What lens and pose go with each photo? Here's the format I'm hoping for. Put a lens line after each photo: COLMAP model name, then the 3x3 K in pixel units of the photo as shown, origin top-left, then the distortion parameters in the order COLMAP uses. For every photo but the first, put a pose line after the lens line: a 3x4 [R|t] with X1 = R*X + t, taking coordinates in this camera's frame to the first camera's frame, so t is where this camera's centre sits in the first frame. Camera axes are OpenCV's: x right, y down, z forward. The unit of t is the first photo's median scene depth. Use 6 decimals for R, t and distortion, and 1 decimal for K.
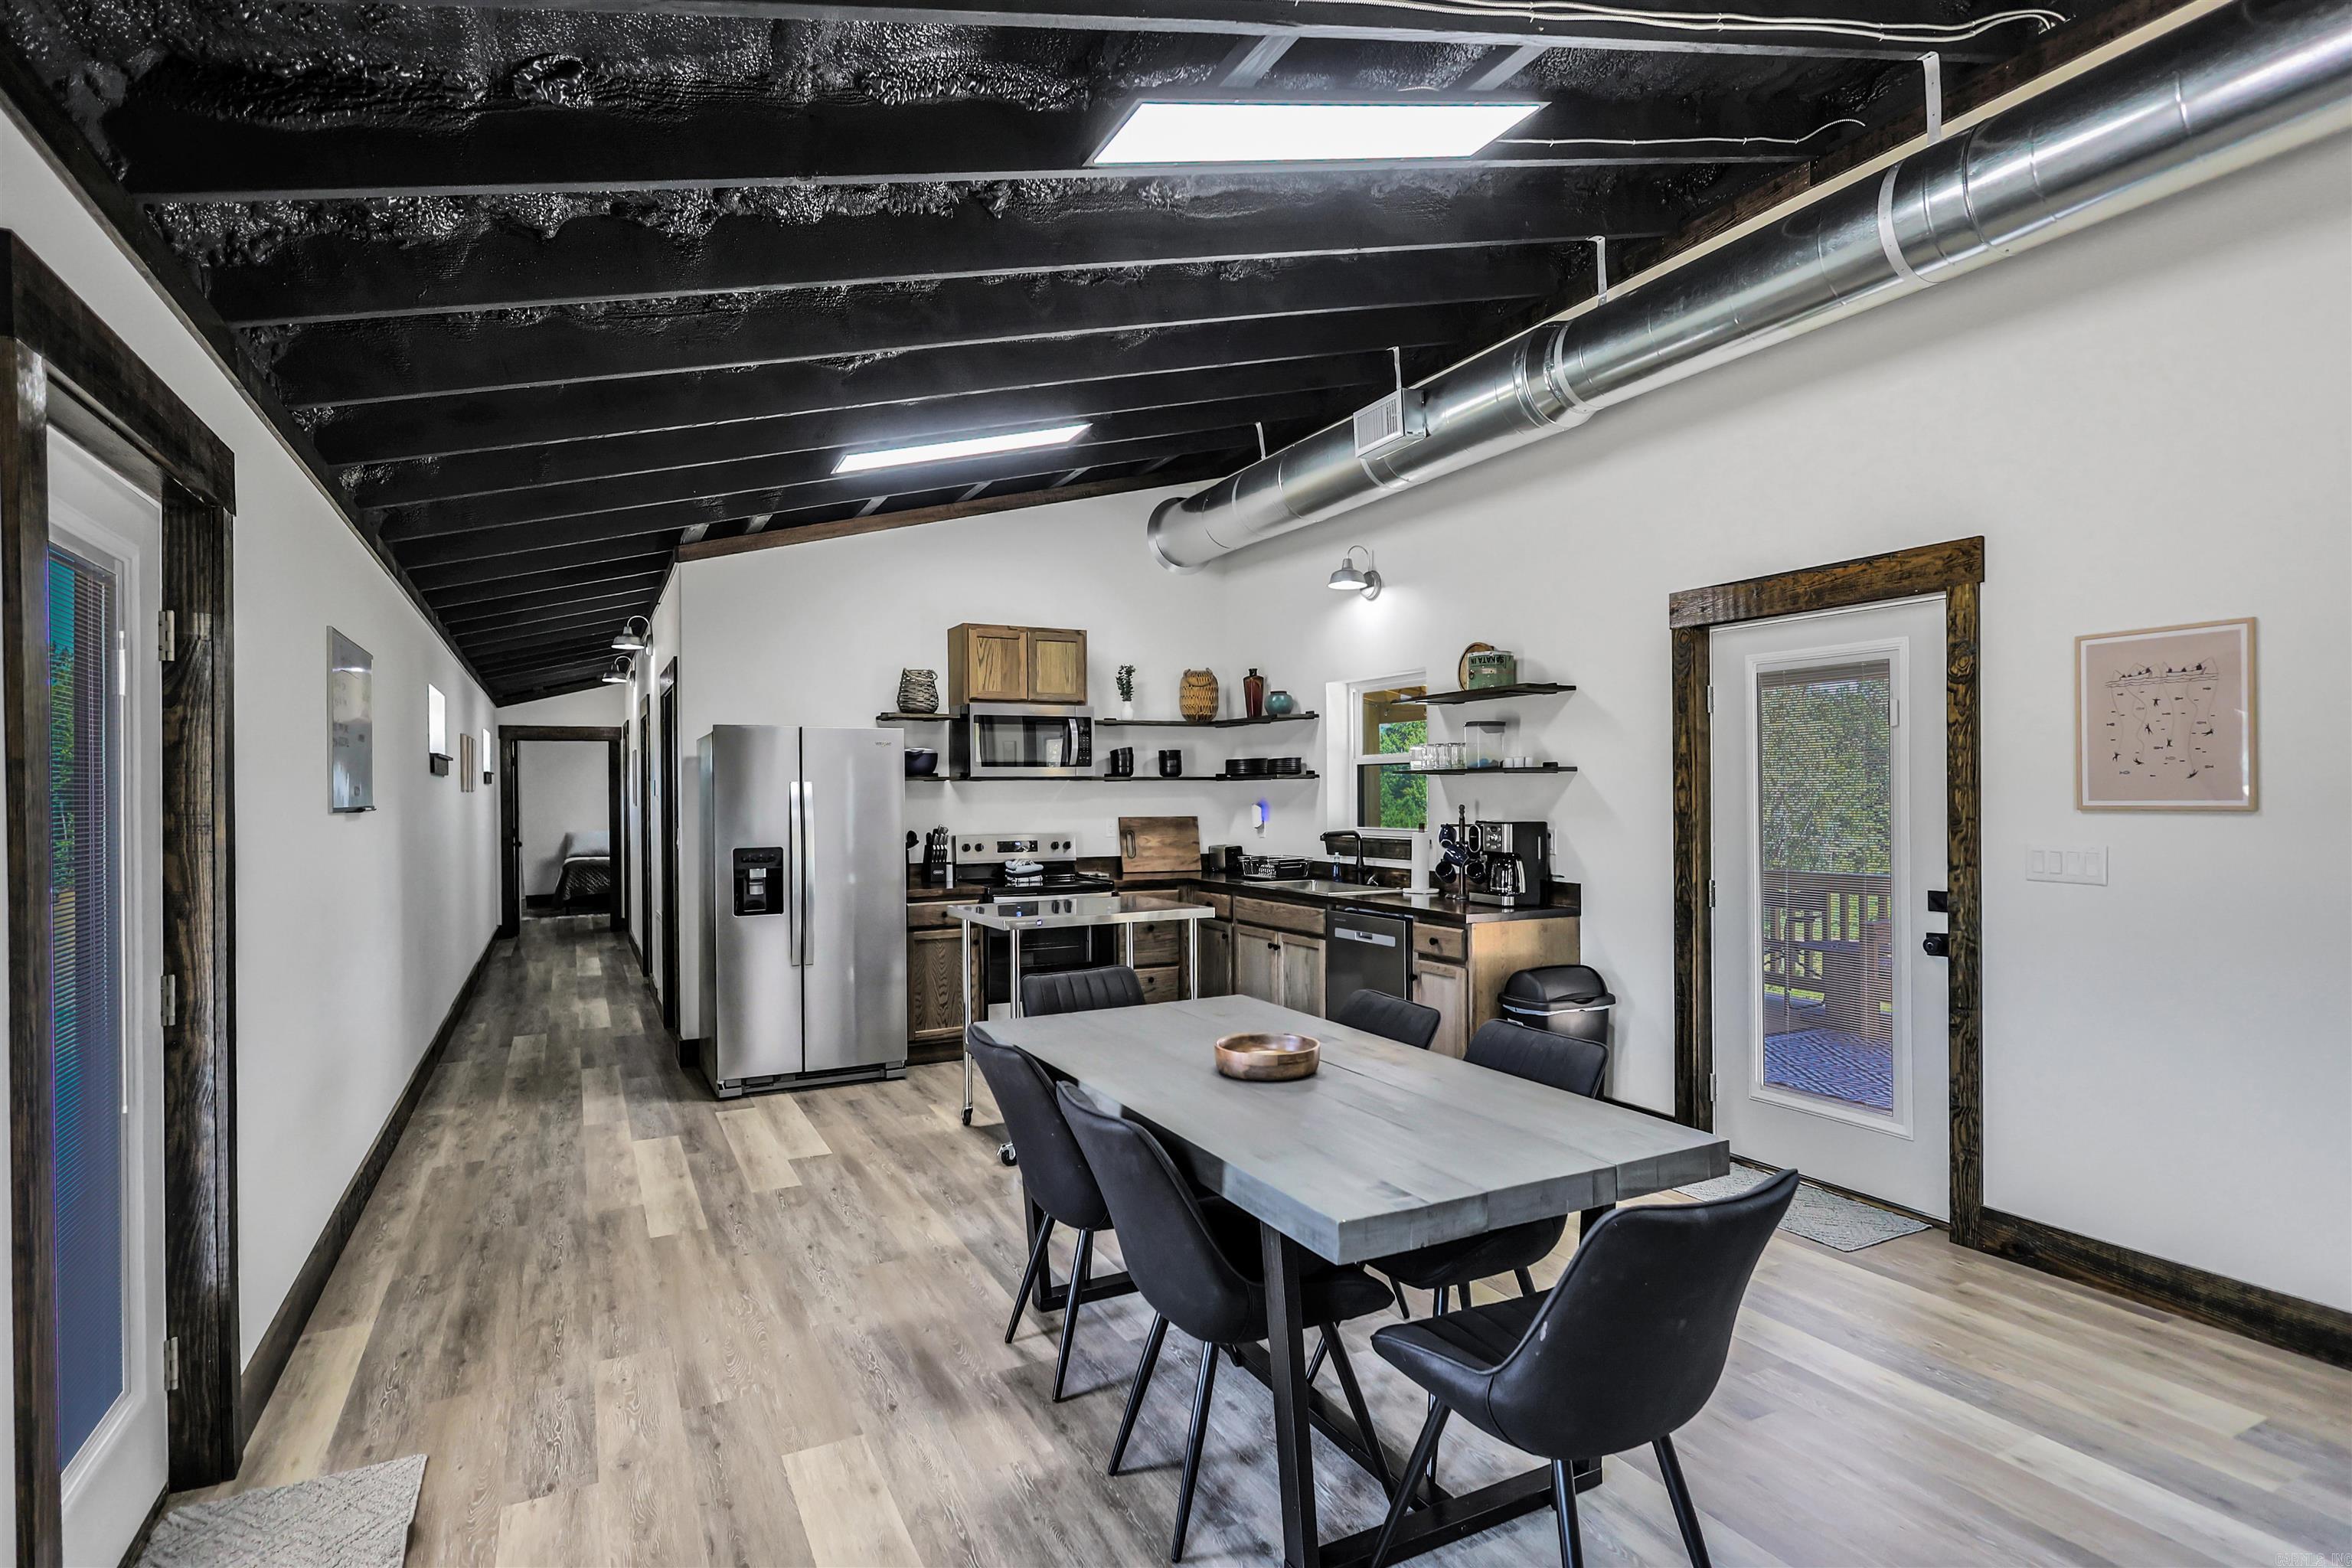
lens RADIAL K [[1200.3, 0, 1162.1], [0, 1200.3, 782.3], [0, 0, 1]] dist [0.001247, 0.002176]
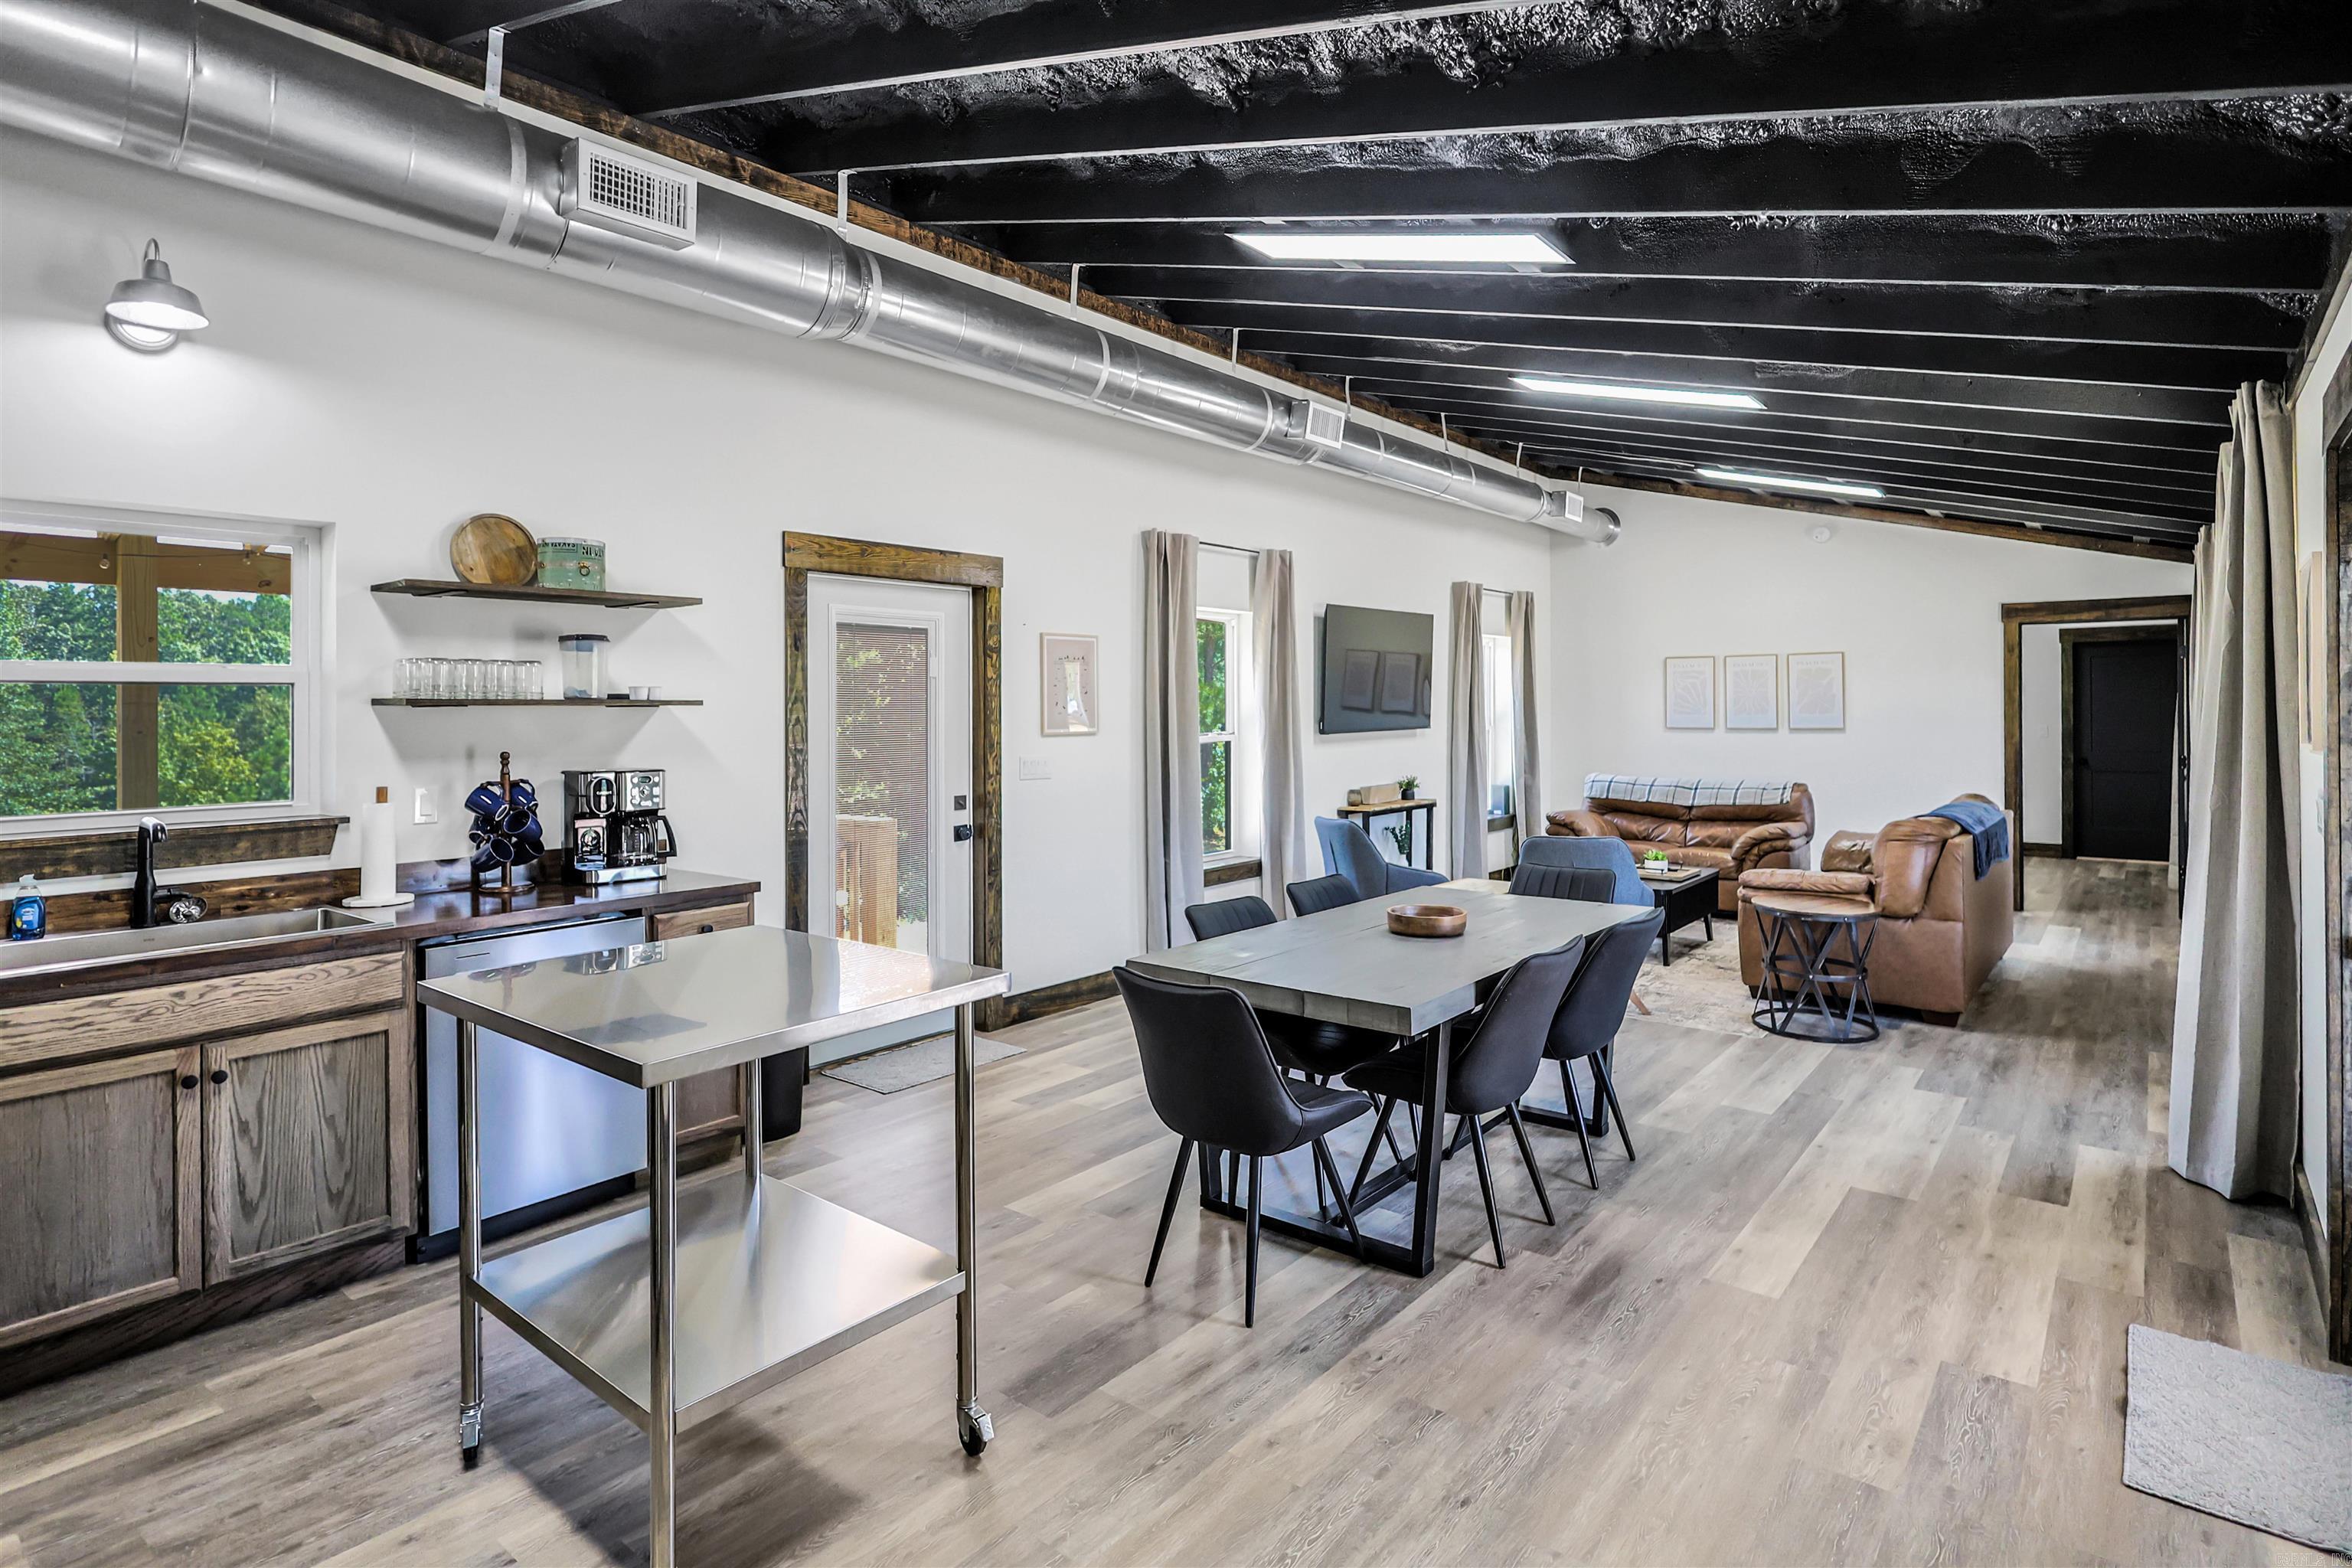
lens RADIAL K [[1200.3, 0, 1196.0], [0, 1200.3, 723.9], [0, 0, 1]] dist [0.001247, 0.002176]
pose [[-0.423523, -0.001570, 0.905884, -0.459234], [0.001728, 0.999995, 0.002541, 0.001312], [-0.905884, 0.002641, -0.423518, 0.813883]]
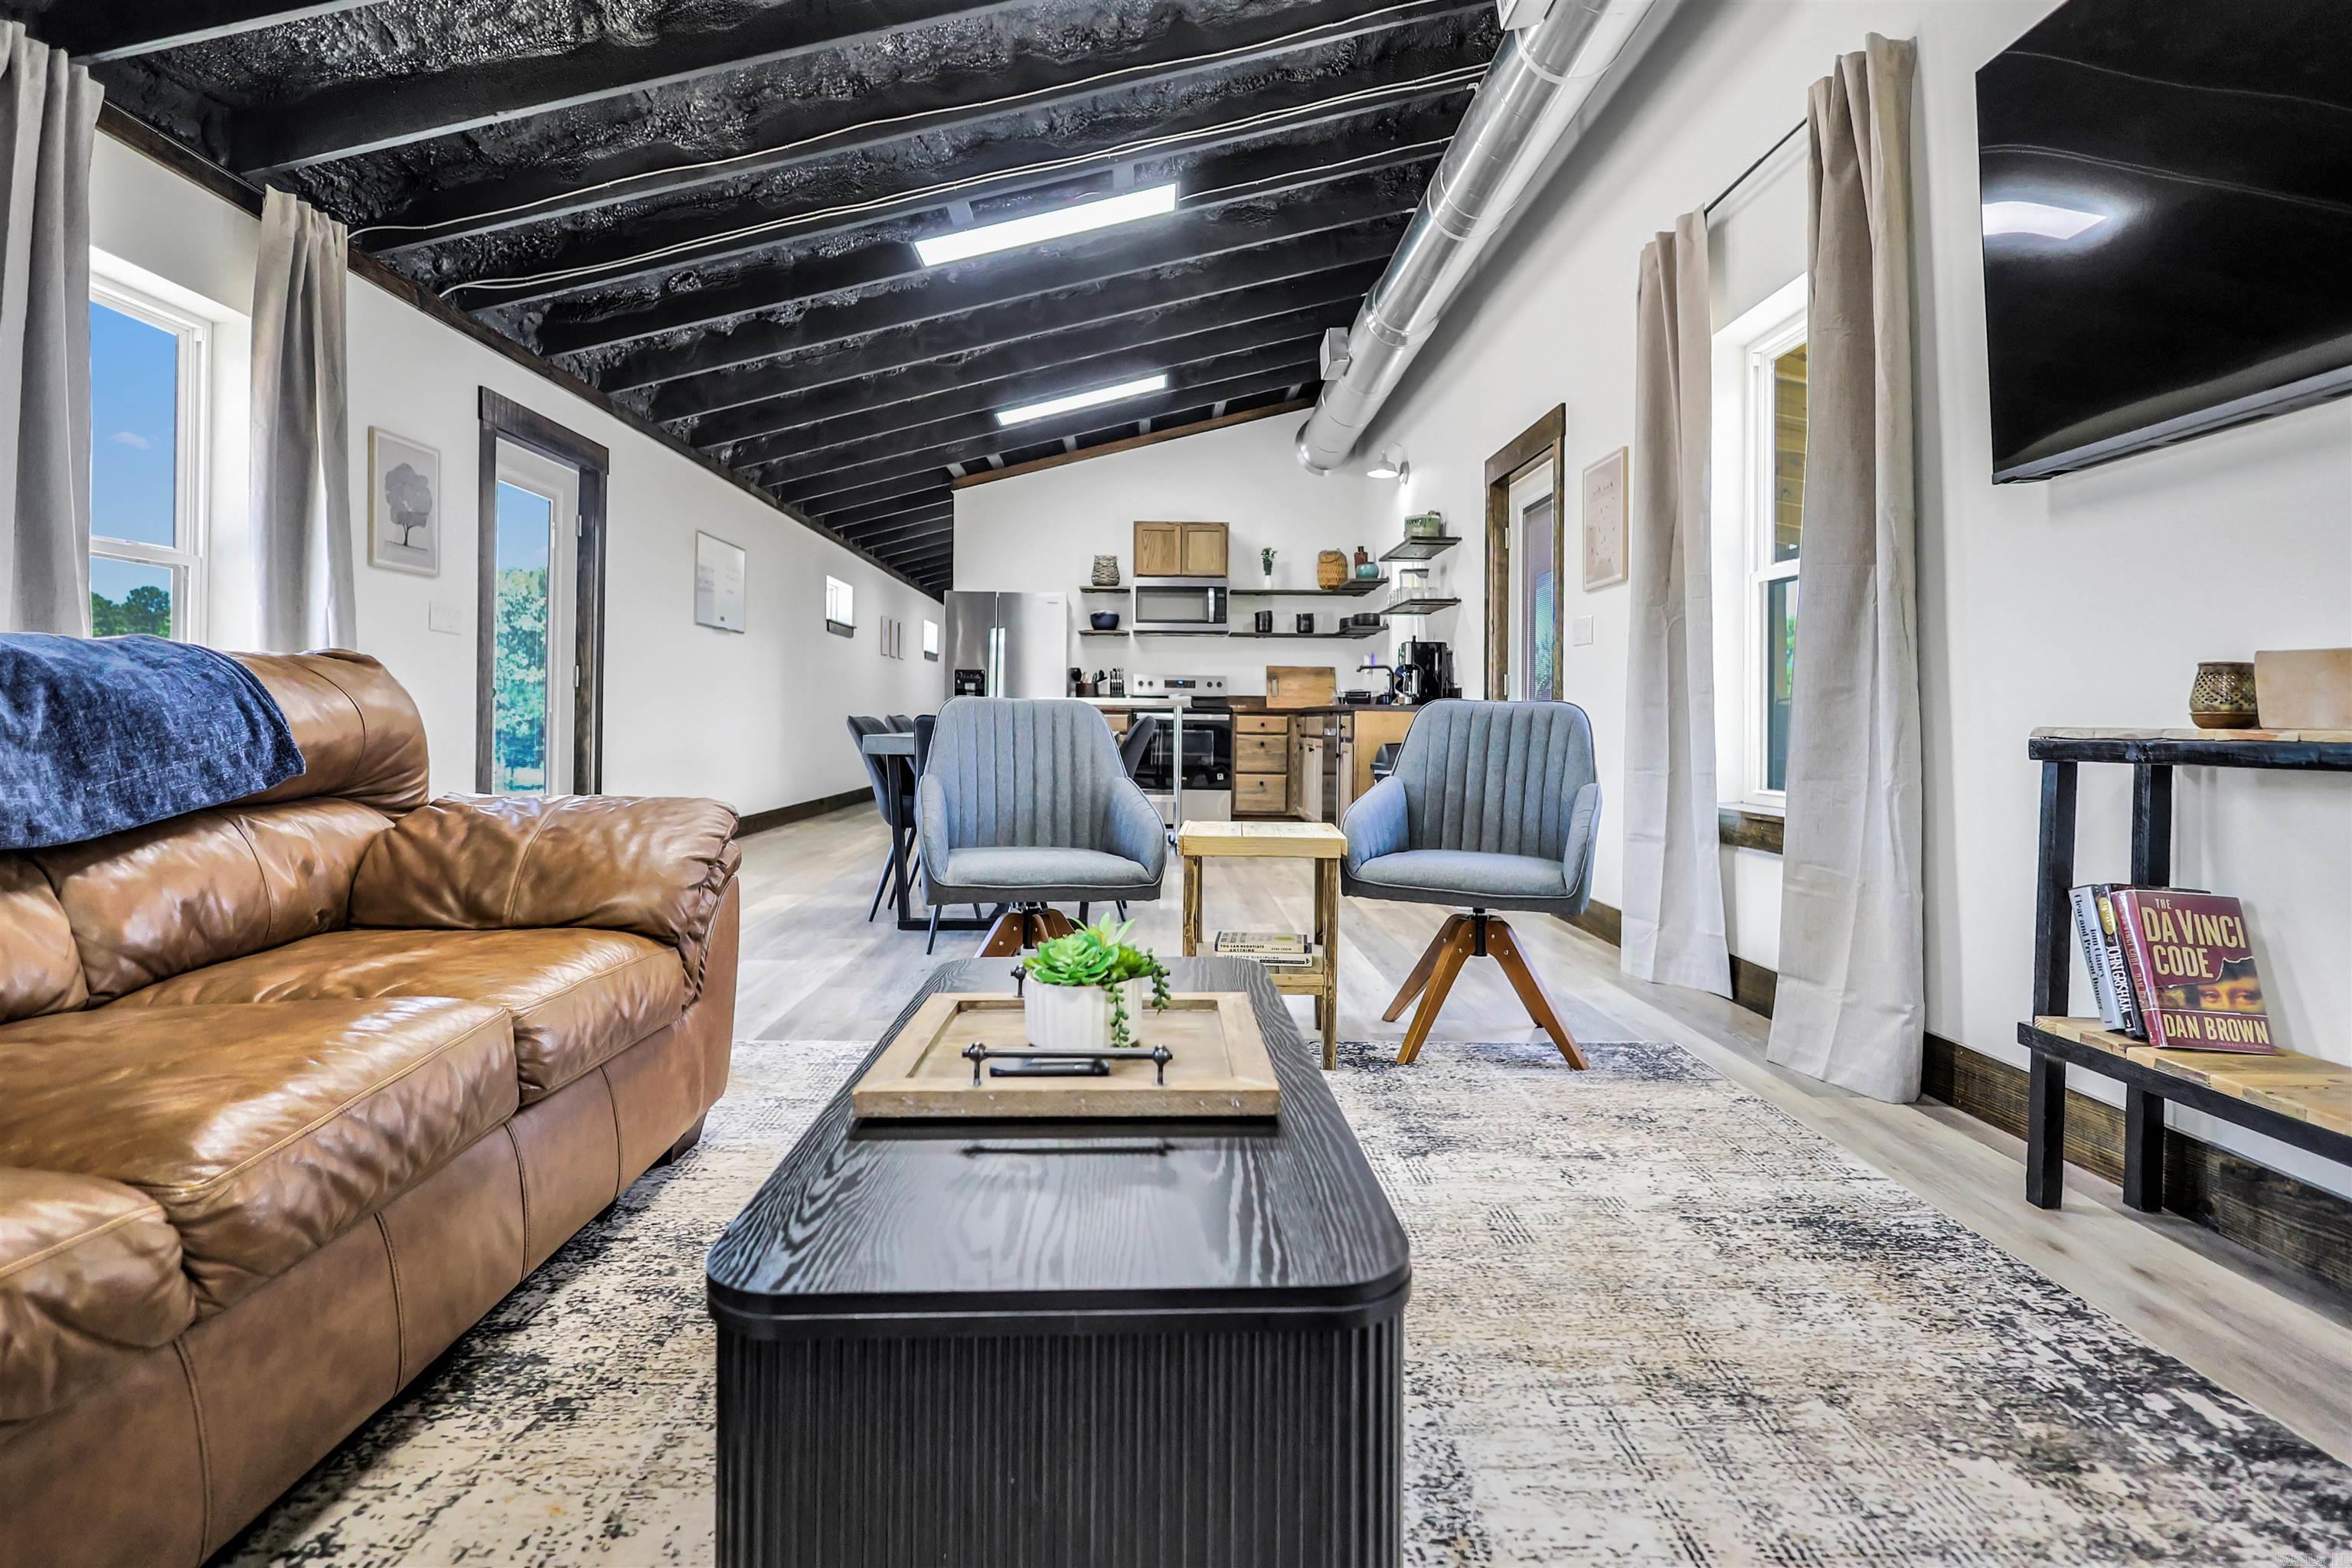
lens RADIAL K [[1200.3, 0, 1157.0], [0, 1200.3, 702.0], [0, 0, 1]] dist [0.001247, 0.002176]
pose [[0.898410, 0.010355, -0.439036, 0.498767], [-0.013640, 0.999898, -0.004328, 0.087990], [0.438946, 0.009877, 0.898459, -0.257902]]
